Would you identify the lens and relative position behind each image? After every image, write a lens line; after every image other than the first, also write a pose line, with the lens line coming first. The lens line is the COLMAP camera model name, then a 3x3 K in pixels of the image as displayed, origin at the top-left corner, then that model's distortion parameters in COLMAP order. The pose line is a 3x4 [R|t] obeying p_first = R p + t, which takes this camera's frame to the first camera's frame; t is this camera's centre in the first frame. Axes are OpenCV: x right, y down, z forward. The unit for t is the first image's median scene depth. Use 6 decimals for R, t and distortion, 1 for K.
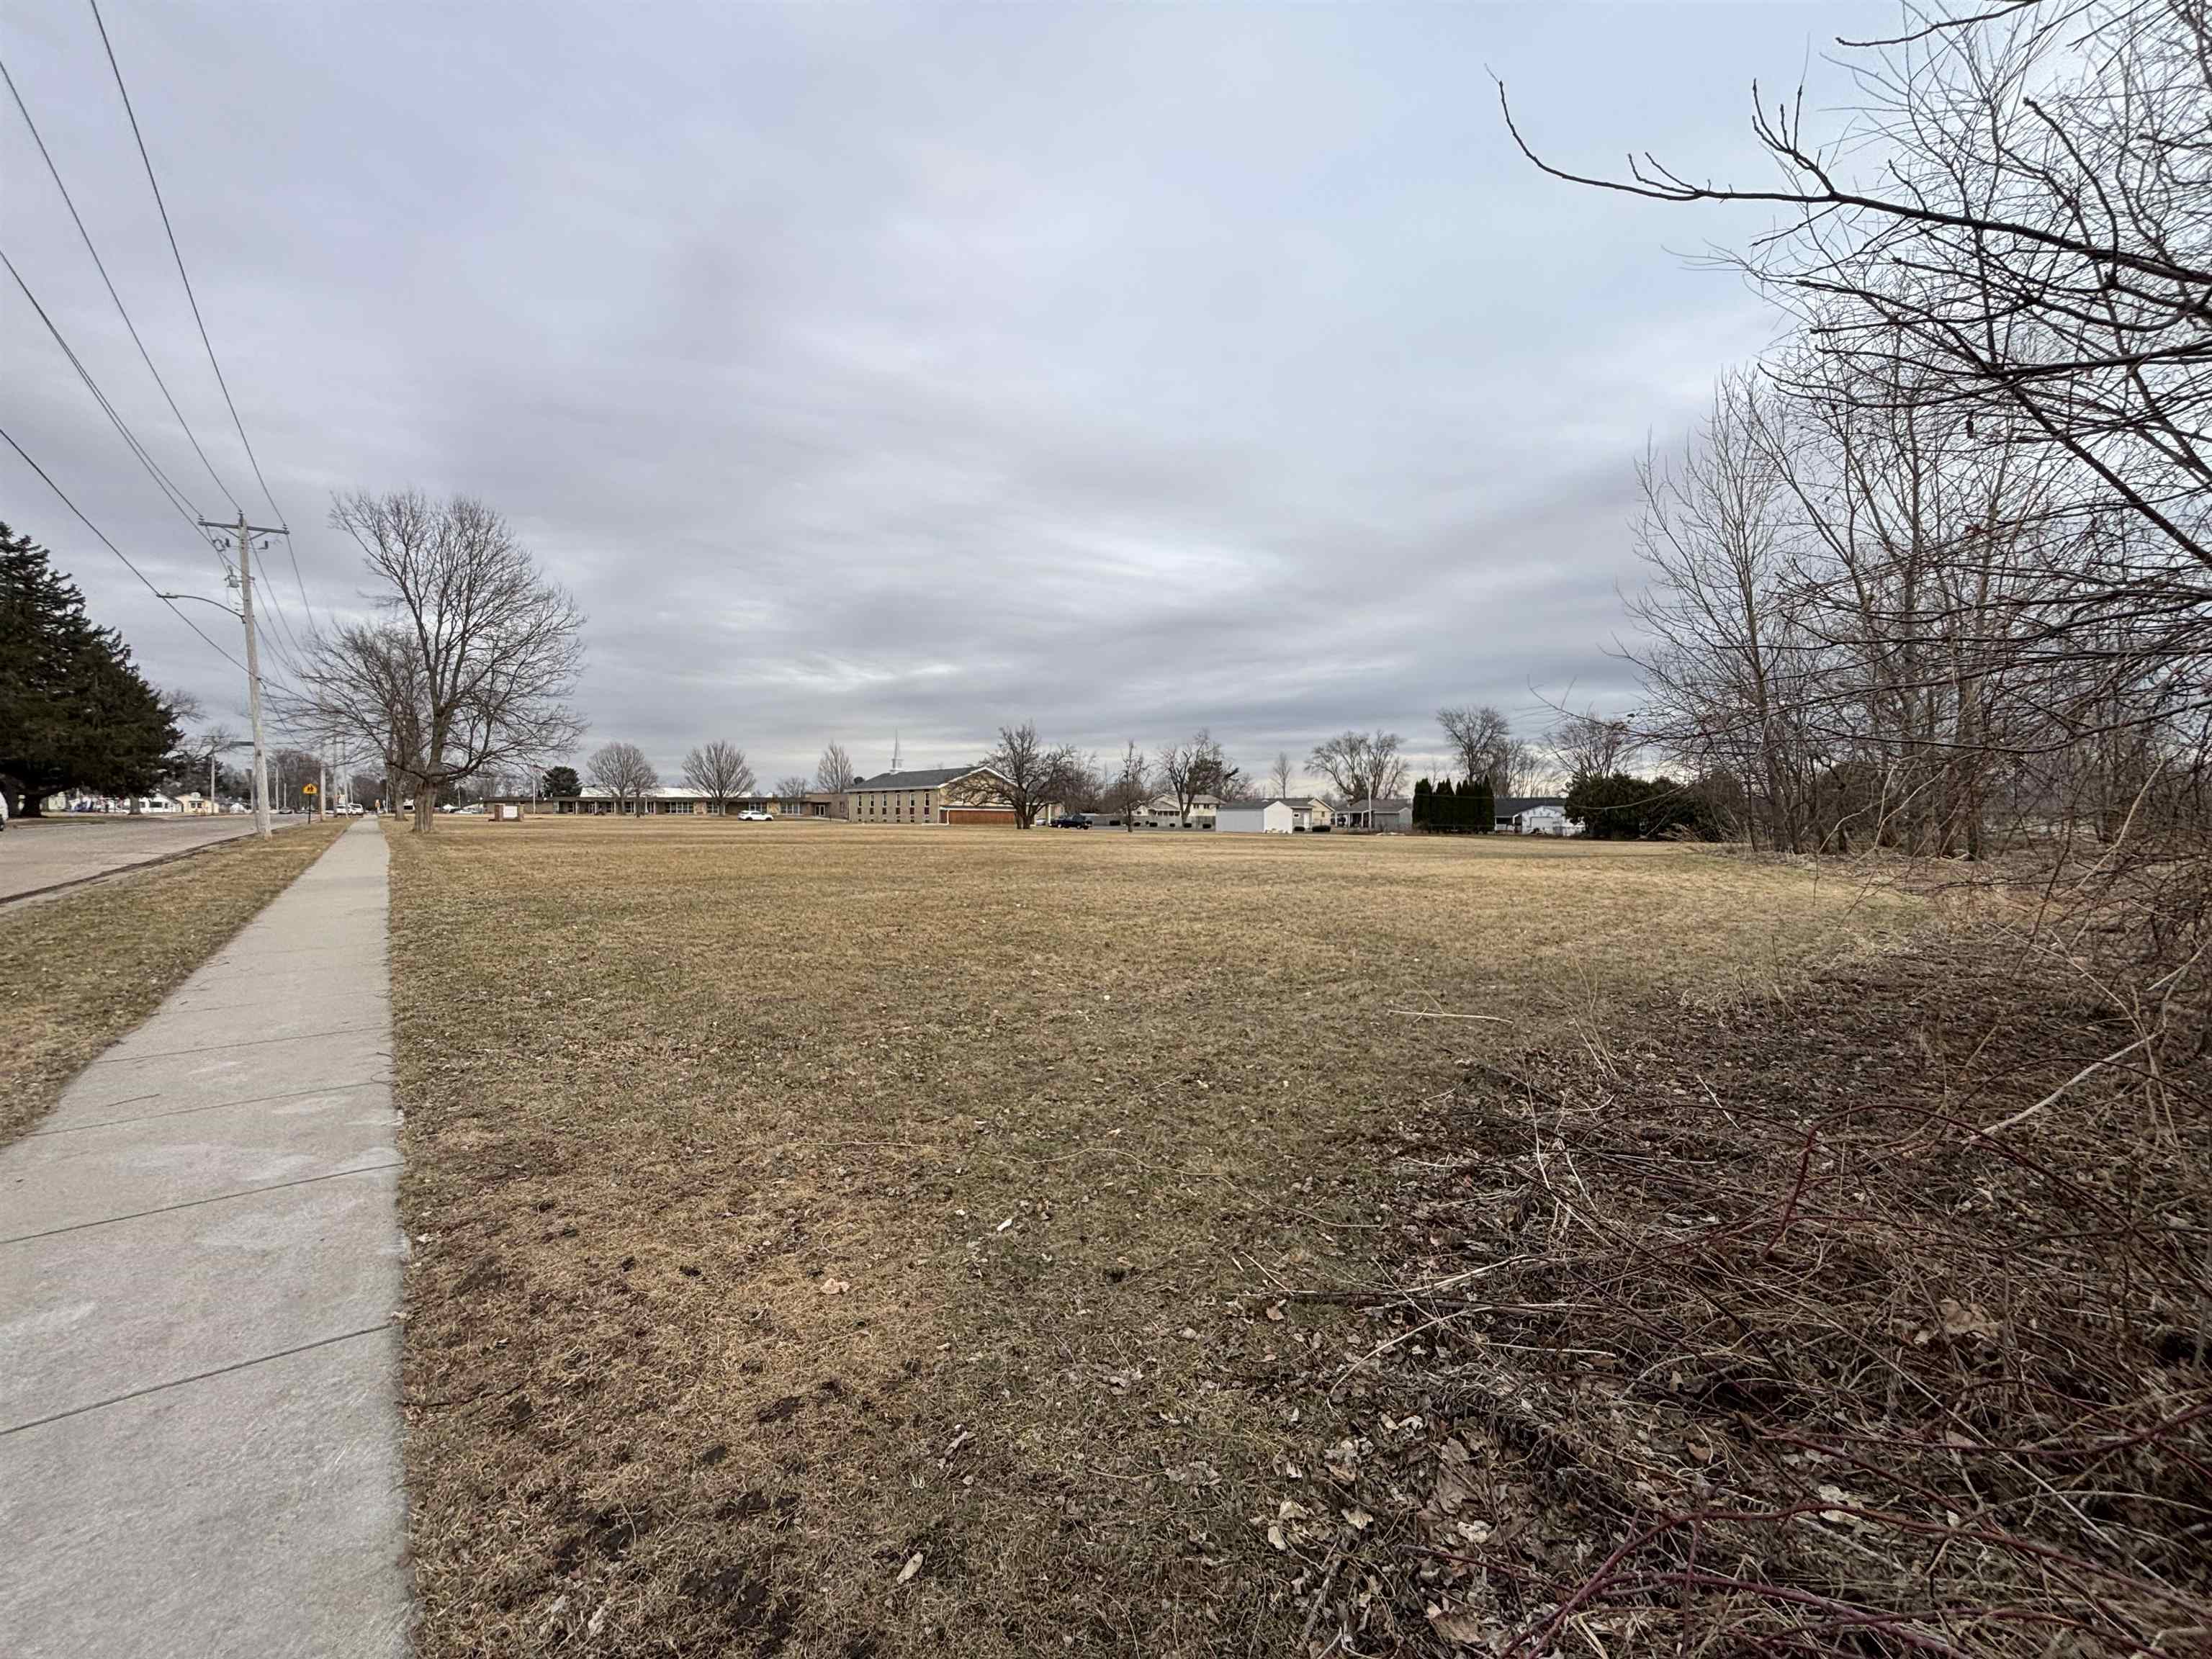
lens RADIAL K [[882.0, 0, 1097.6], [0, 882.0, 845.5], [0, 0, 1]] dist [0.004104, -0.002226]
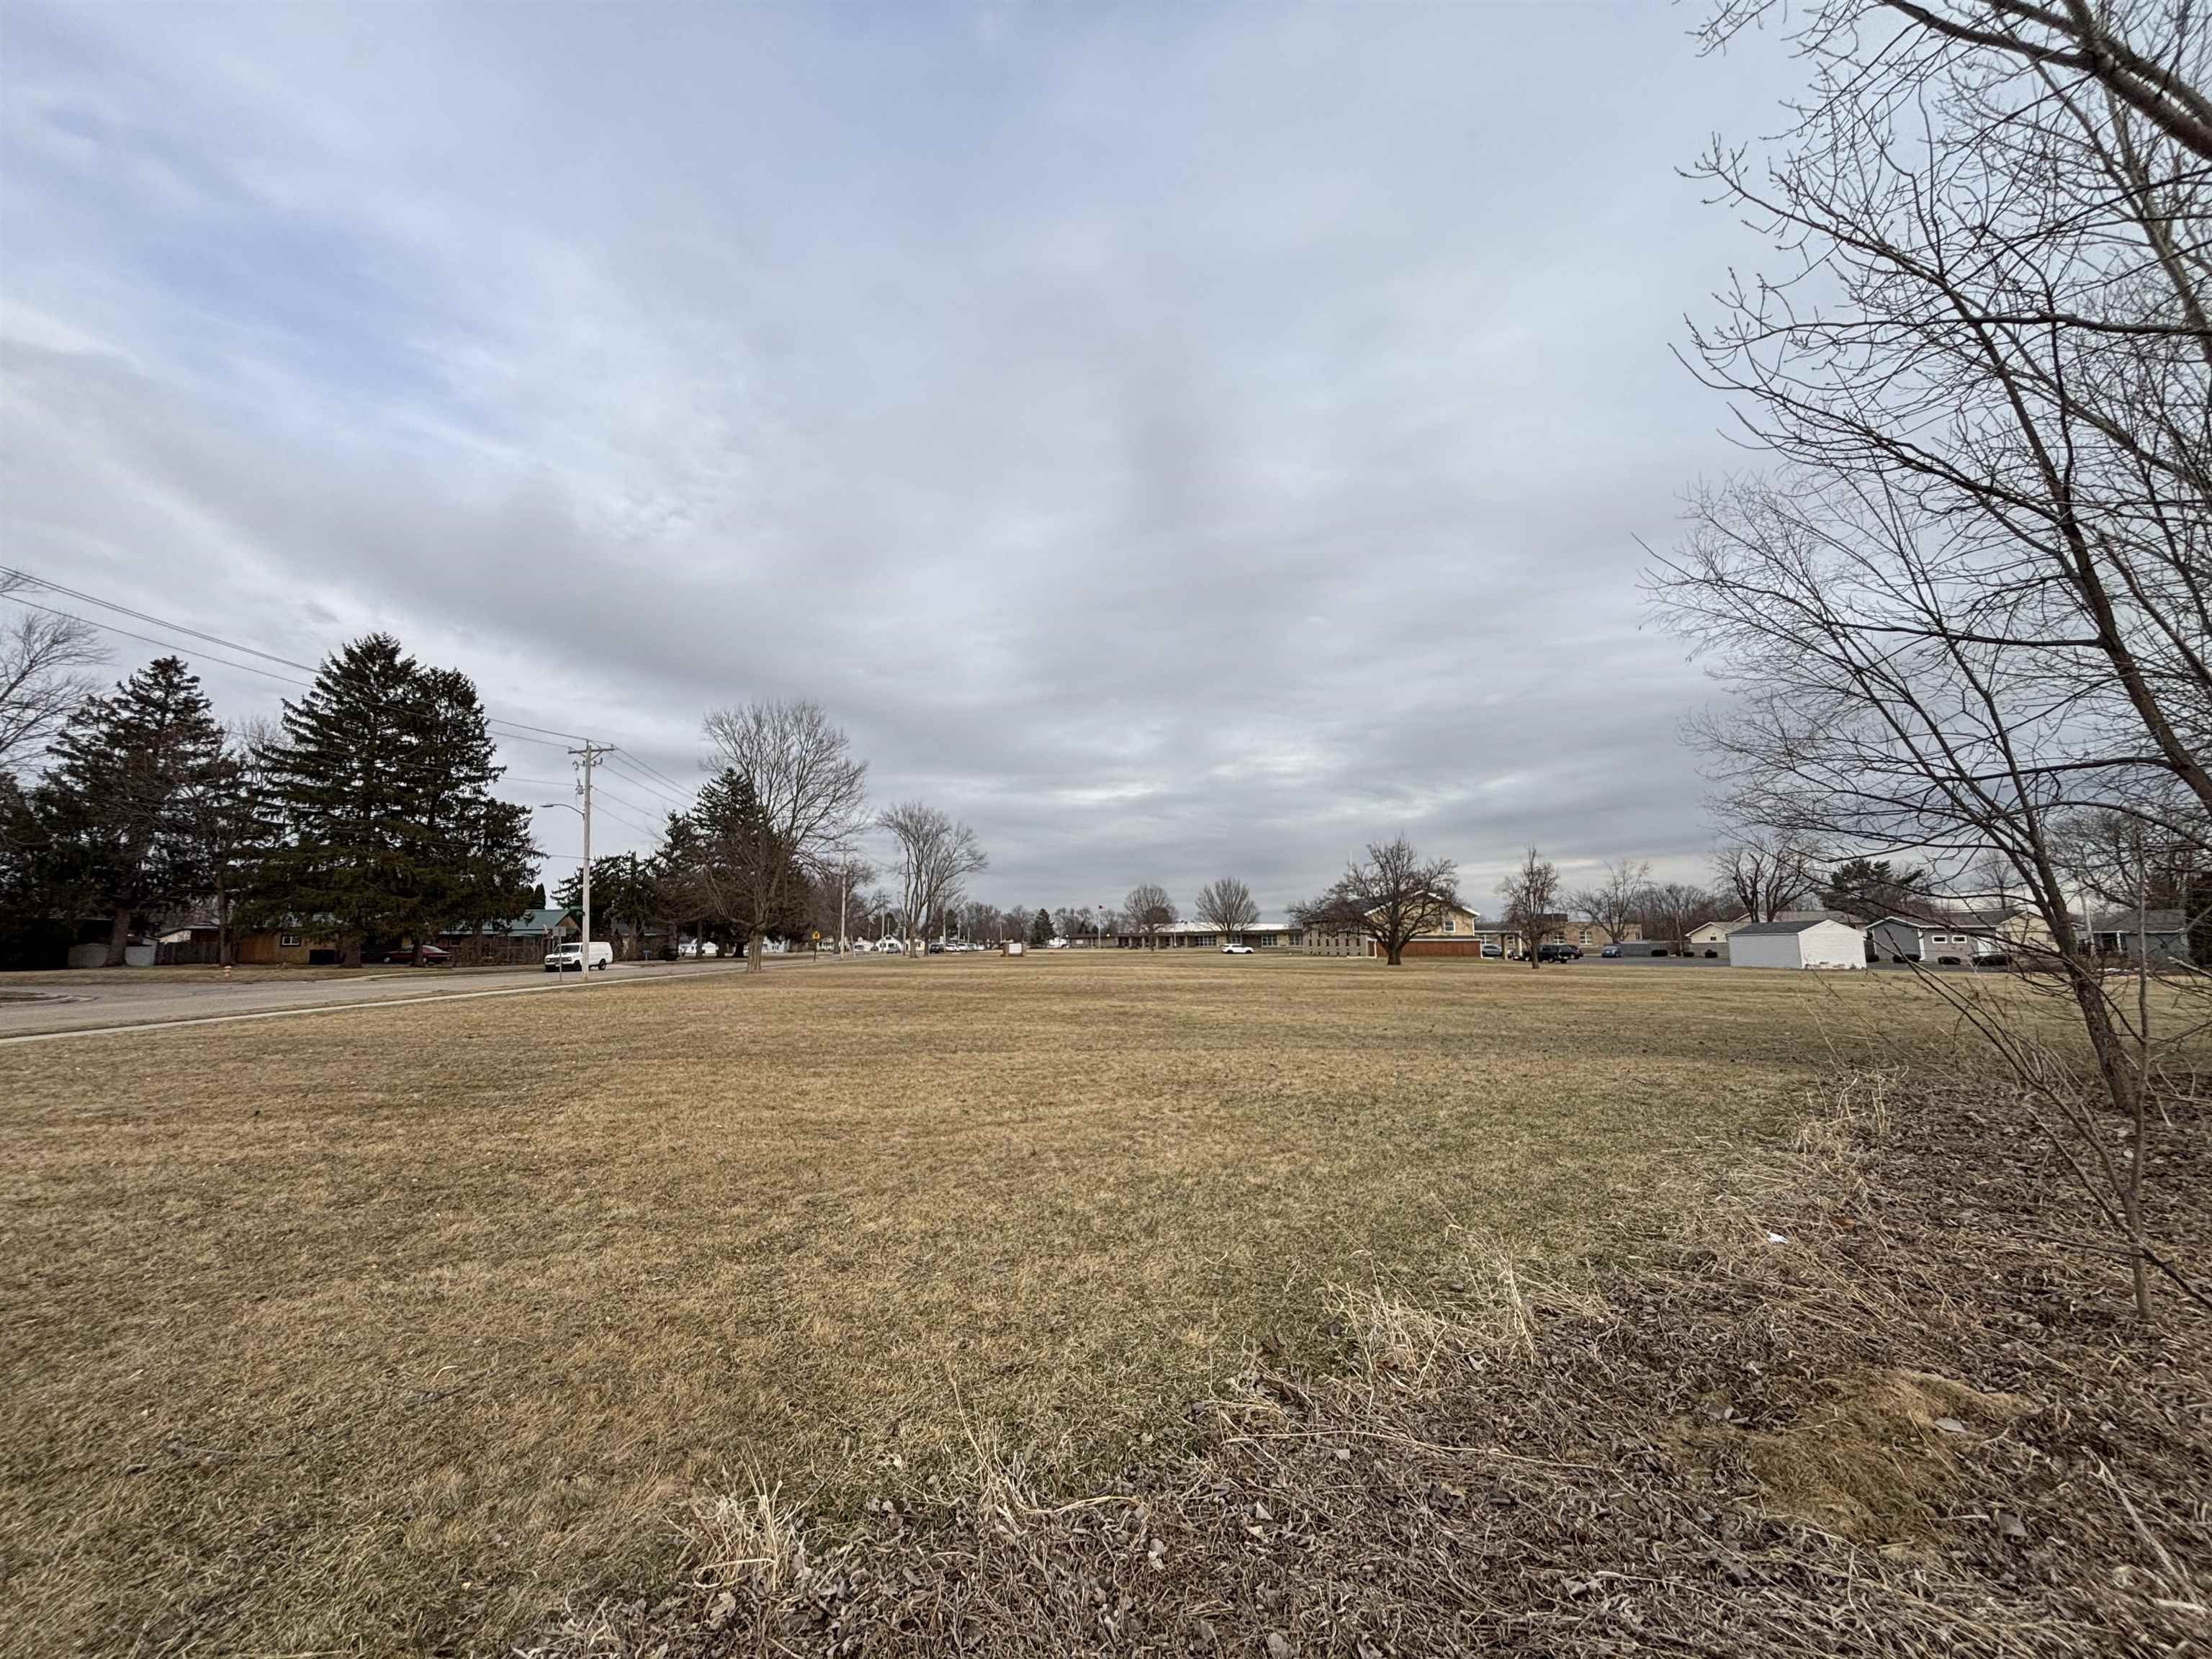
lens RADIAL K [[882.0, 0, 1122.4], [0, 882.0, 815.8], [0, 0, 1]] dist [0.004104, -0.002226]
pose [[0.798920, -0.100869, -0.592919, 0.103796], [-0.006164, 0.984411, -0.175776, -0.004271], [0.601406, 0.144086, 0.785844, 0.087069]]
